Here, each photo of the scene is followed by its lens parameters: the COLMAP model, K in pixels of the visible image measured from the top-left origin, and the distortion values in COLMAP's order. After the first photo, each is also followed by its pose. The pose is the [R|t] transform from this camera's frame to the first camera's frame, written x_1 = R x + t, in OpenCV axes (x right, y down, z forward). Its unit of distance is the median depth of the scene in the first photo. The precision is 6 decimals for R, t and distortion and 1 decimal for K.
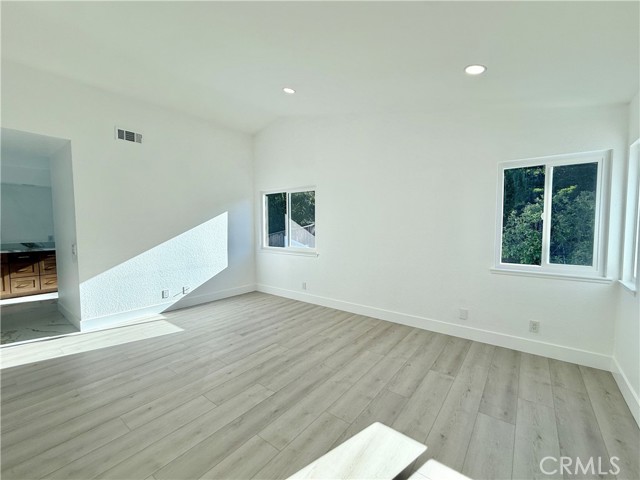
lens RADIAL K [[276.9, 0, 320.0], [0, 276.9, 238.6], [0, 0, 1]] dist [-0.000027, -0.000616]
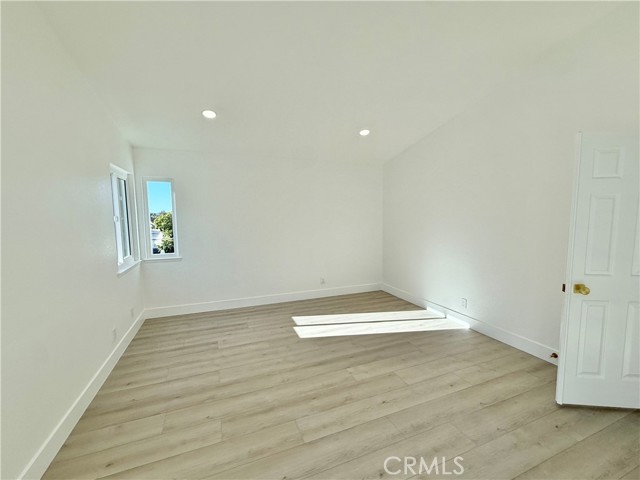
lens RADIAL K [[276.9, 0, 320.8], [0, 276.9, 240.2], [0, 0, 1]] dist [-0.000027, -0.000616]
pose [[-0.861534, -0.037384, 0.506321, -0.566867], [0.038269, 0.989666, 0.138190, -0.133726], [-0.506255, 0.138432, -0.851201, 1.738242]]
